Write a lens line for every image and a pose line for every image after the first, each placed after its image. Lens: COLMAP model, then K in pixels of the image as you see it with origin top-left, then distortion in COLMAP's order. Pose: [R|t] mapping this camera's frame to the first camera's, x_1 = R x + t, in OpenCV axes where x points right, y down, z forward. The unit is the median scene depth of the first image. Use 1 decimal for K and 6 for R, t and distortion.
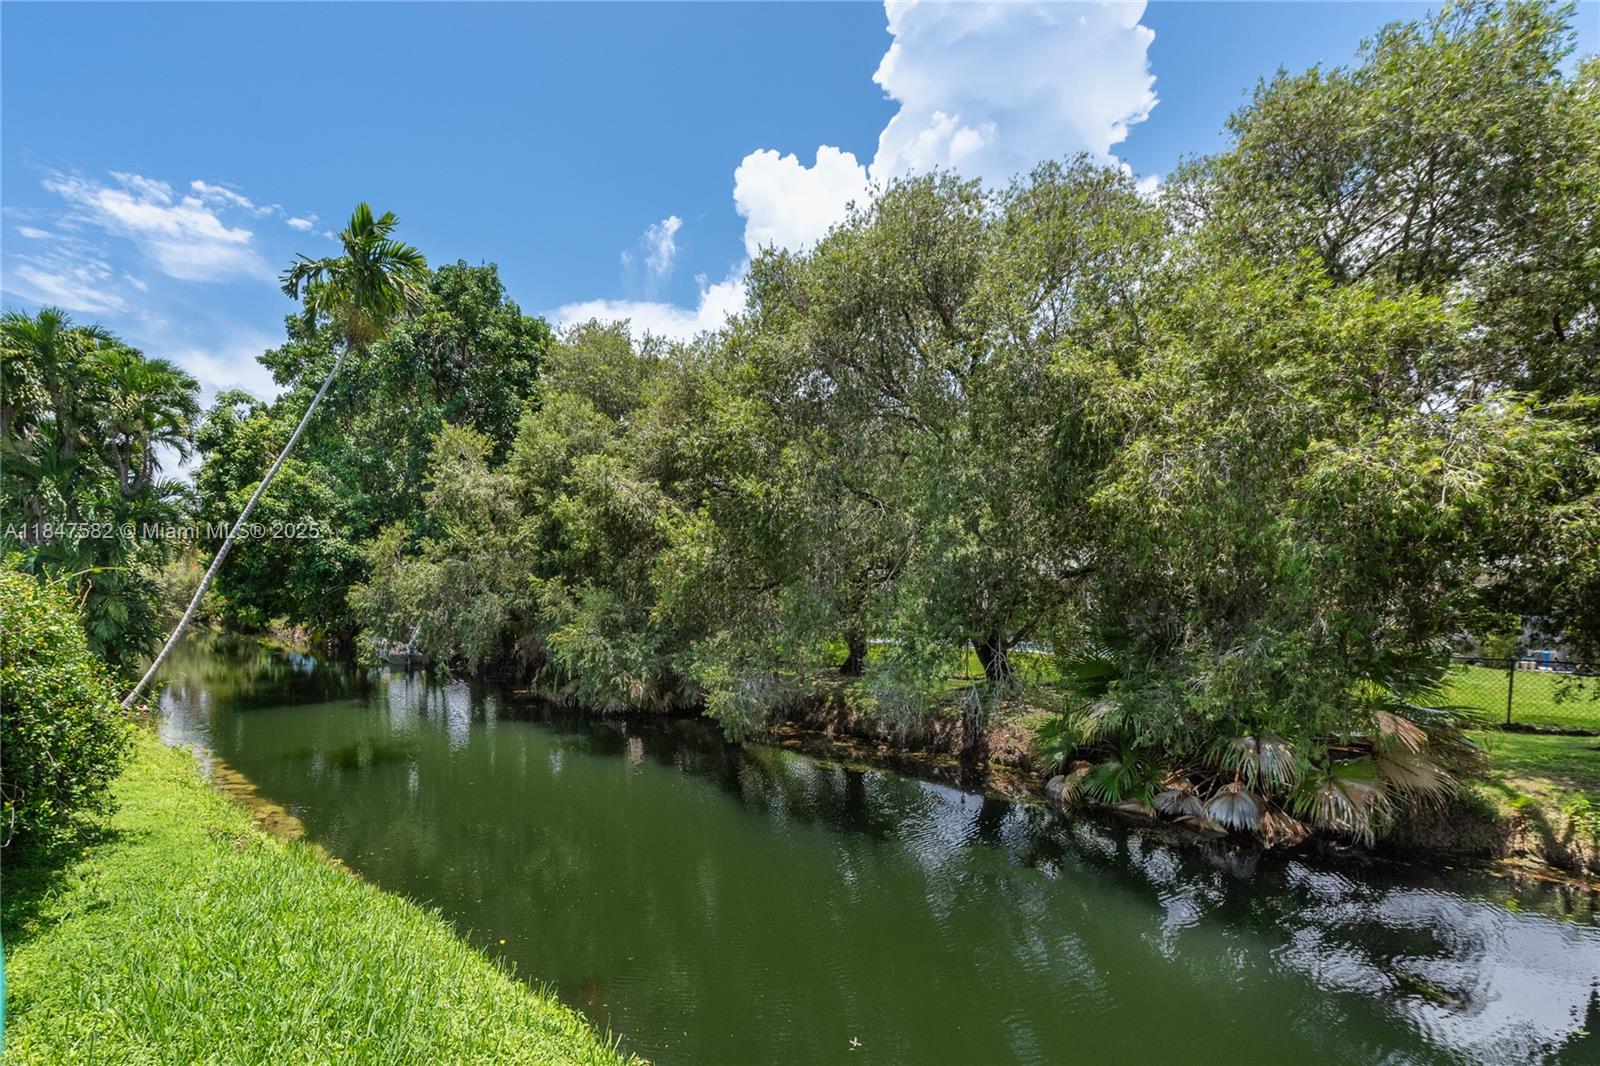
lens RADIAL K [[629.4, 0, 796.2], [0, 629.4, 523.3], [0, 0, 1]] dist [0.003631, 0.000263]
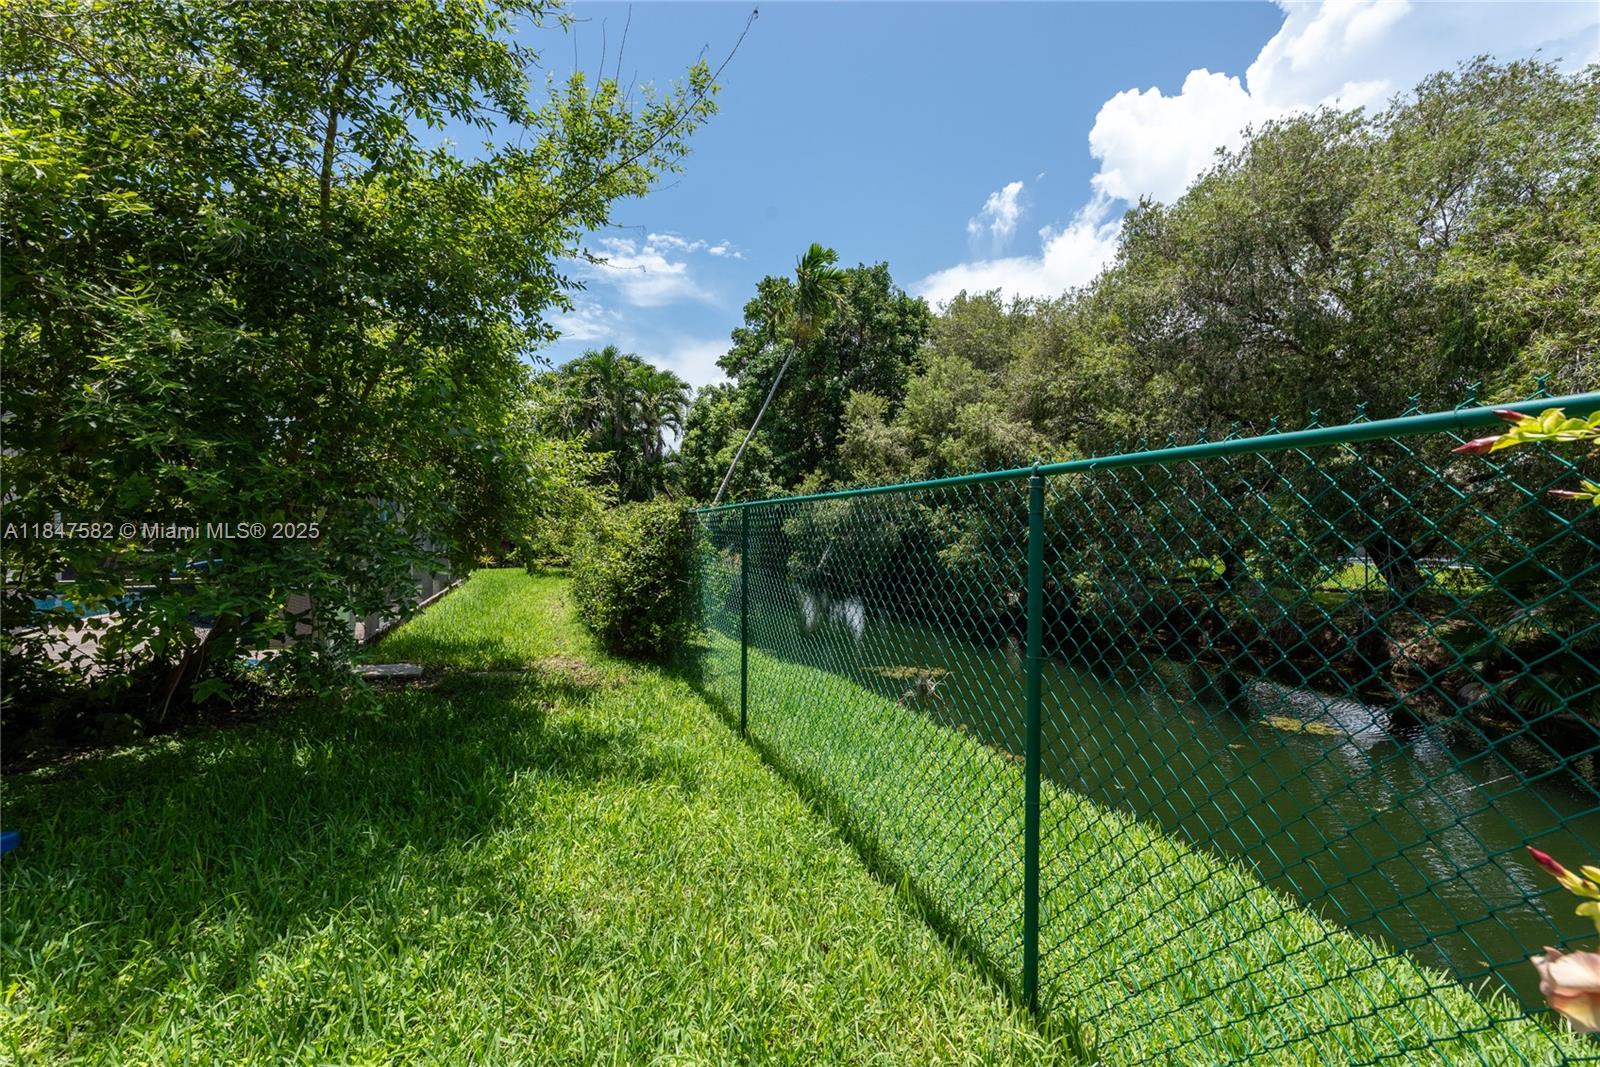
lens RADIAL K [[629.4, 0, 796.2], [0, 629.4, 523.8], [0, 0, 1]] dist [0.003631, 0.000263]
pose [[0.869627, -0.004763, -0.493687, -0.009984], [0.042793, 0.996917, 0.065763, 0.025487], [0.491851, -0.078316, 0.867150, -0.228610]]
